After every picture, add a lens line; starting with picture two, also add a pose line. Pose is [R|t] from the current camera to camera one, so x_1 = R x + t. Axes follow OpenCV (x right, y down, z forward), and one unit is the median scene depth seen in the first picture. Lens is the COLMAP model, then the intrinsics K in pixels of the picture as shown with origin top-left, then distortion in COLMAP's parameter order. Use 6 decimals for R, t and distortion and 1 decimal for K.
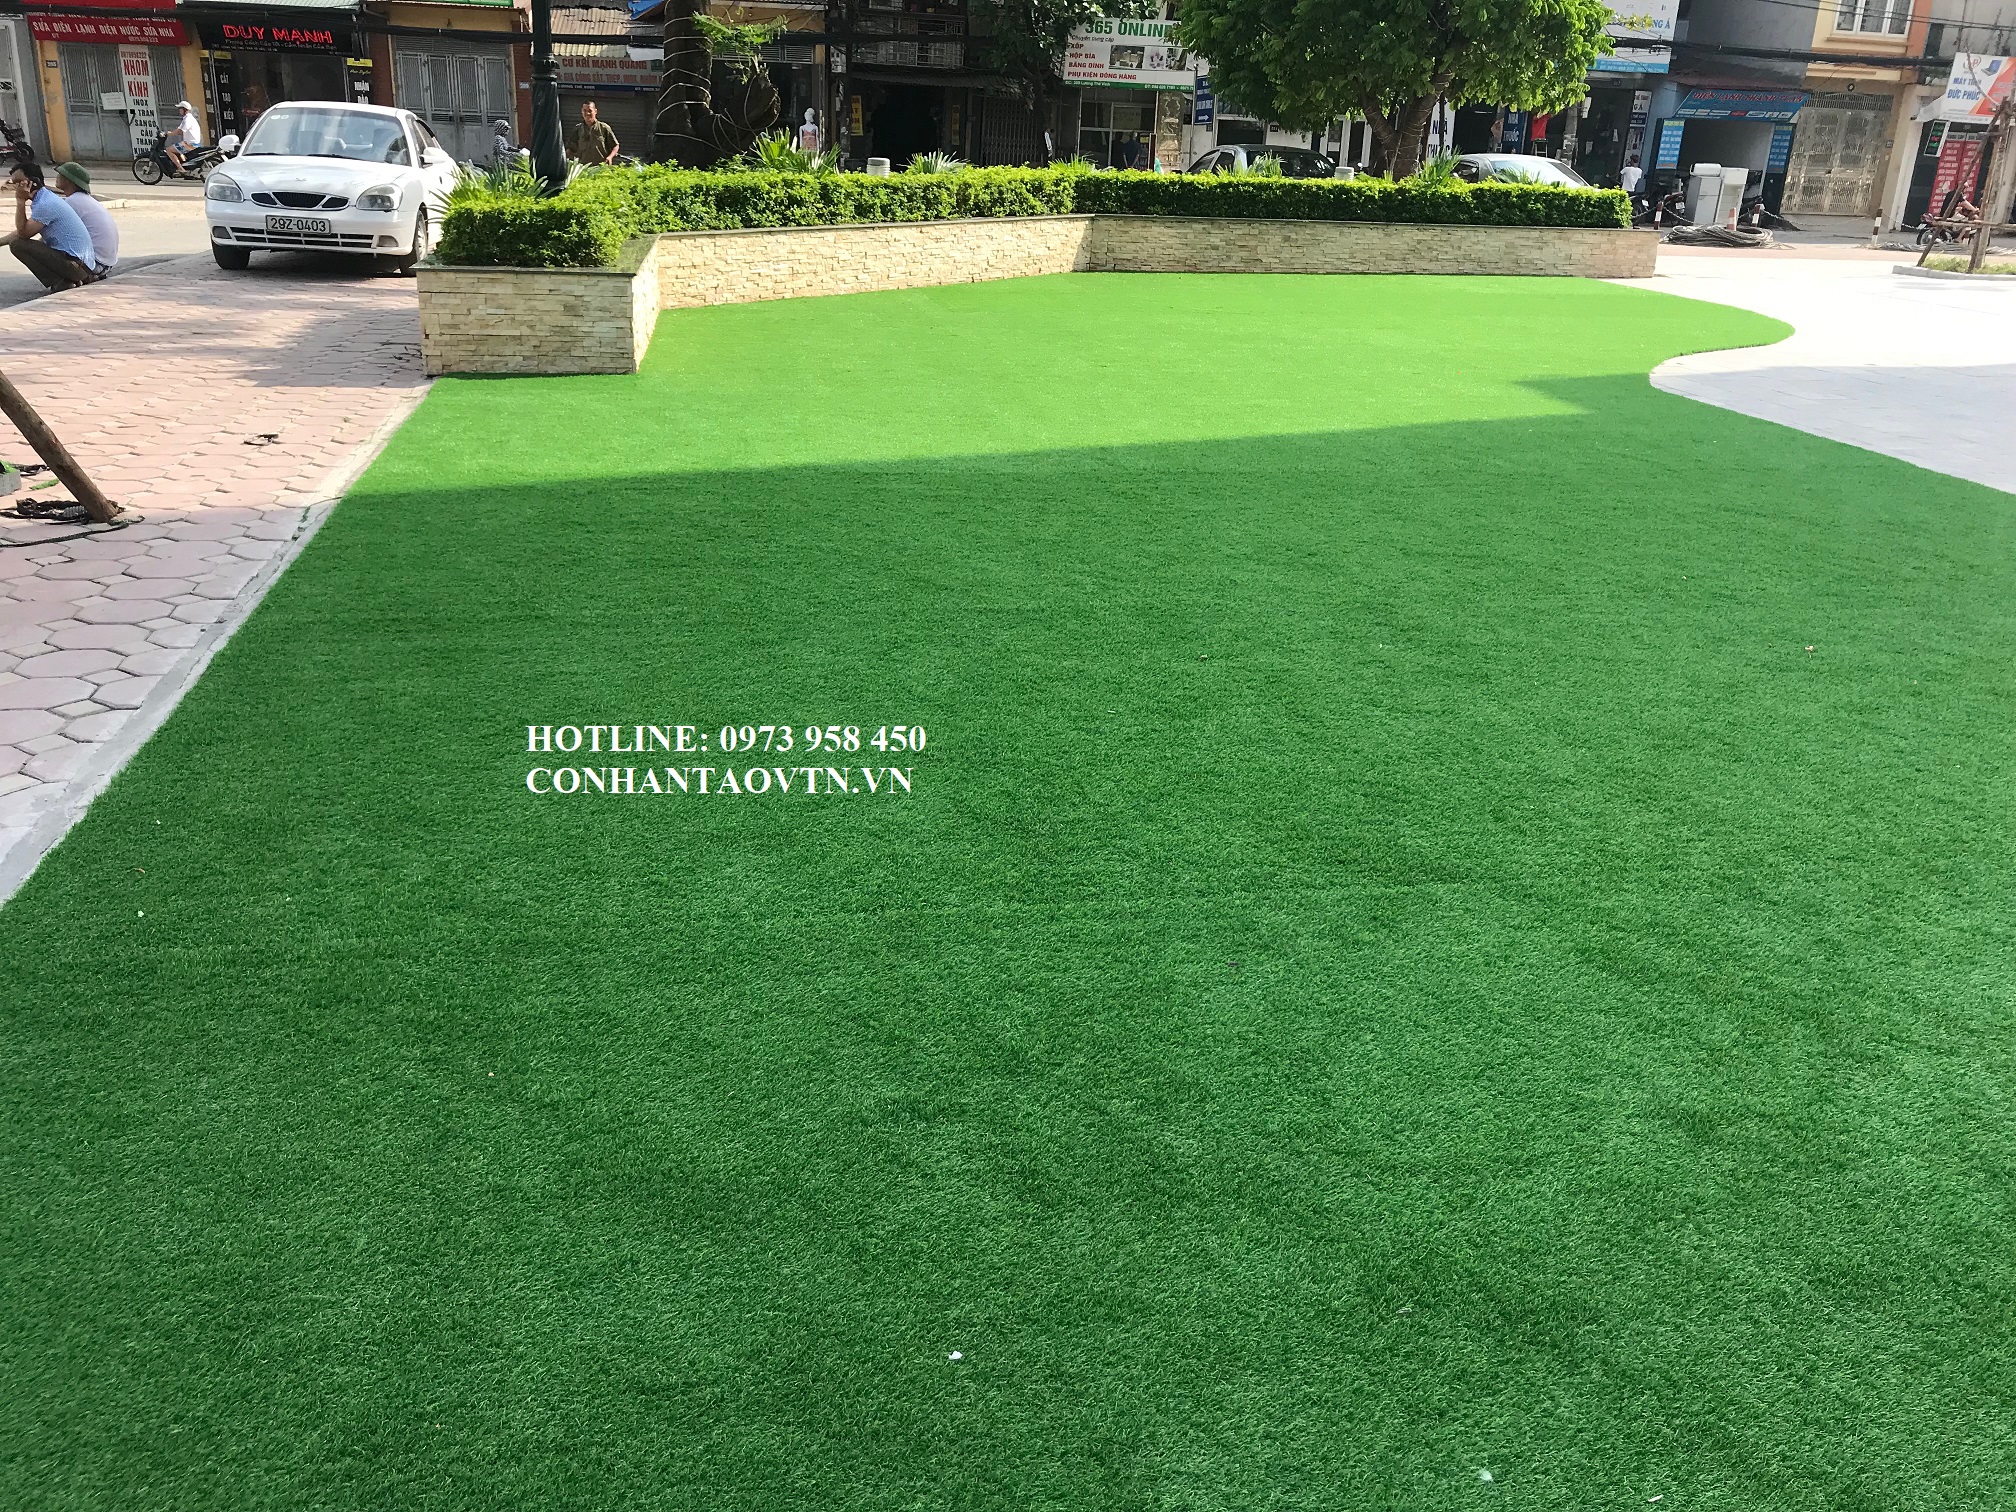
lens RADIAL K [[1671.1, 0, 1000.9], [0, 1671.1, 710.4], [0, 0, 1]] dist [0.036658, -0.053458]
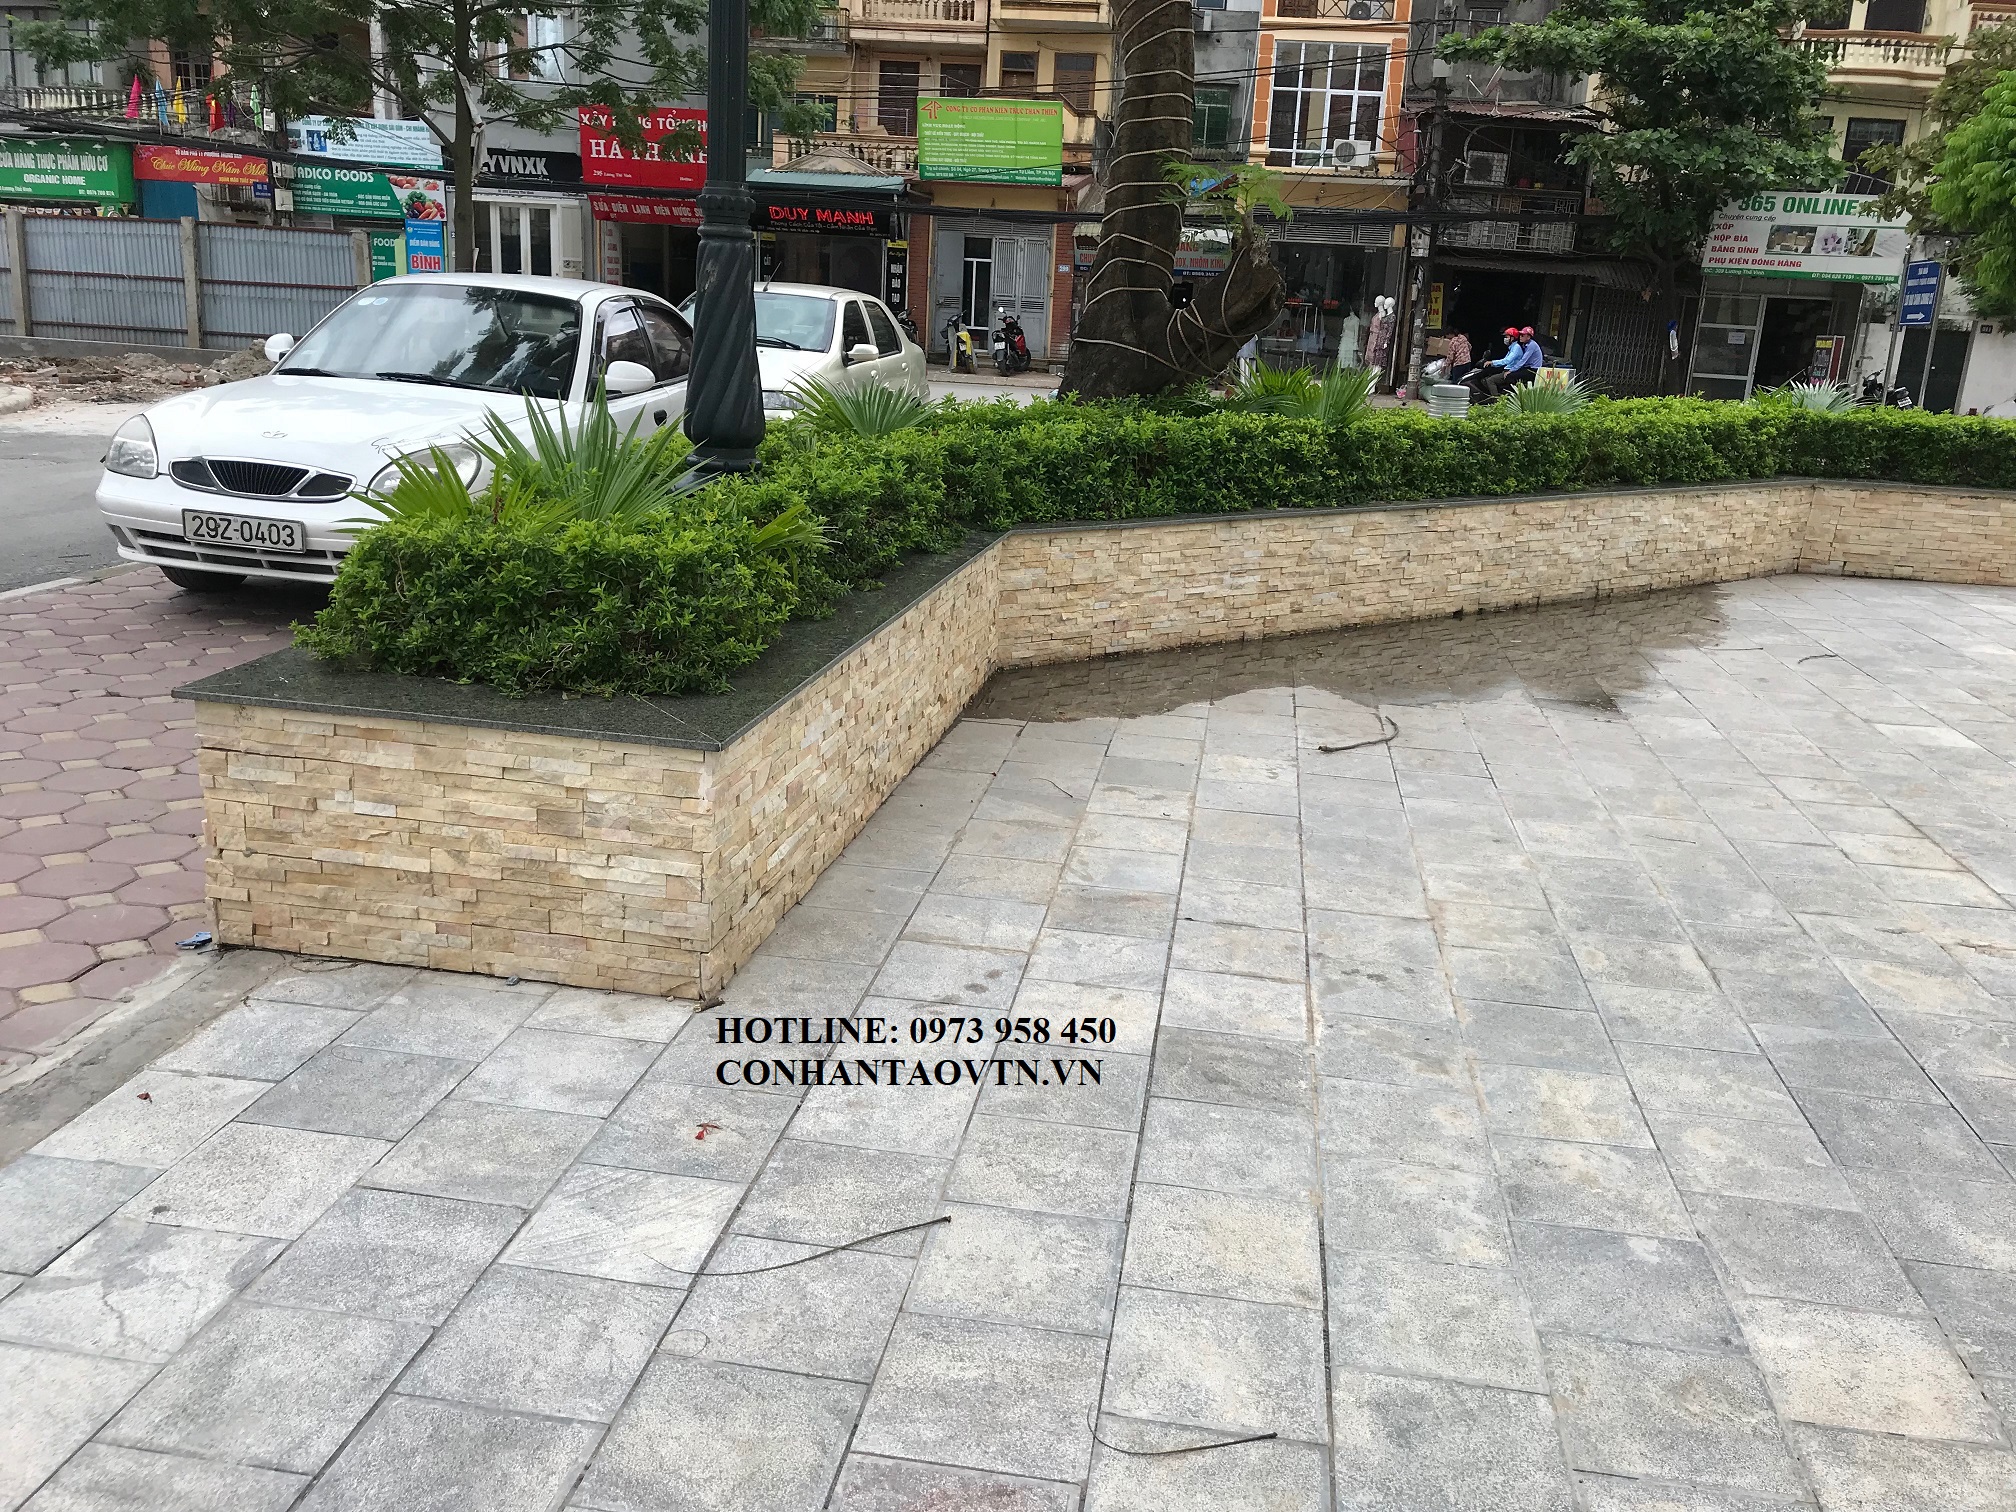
lens RADIAL K [[1625.1, 0, 1014.2], [0, 1625.1, 751.8], [0, 0, 1]] dist [0.004559, 0.012504]
pose [[0.946344, 0.099627, -0.307422, -0.024804], [-0.121109, 0.991299, -0.051562, -0.127301], [0.299610, 0.086027, 0.950175, 0.351159]]
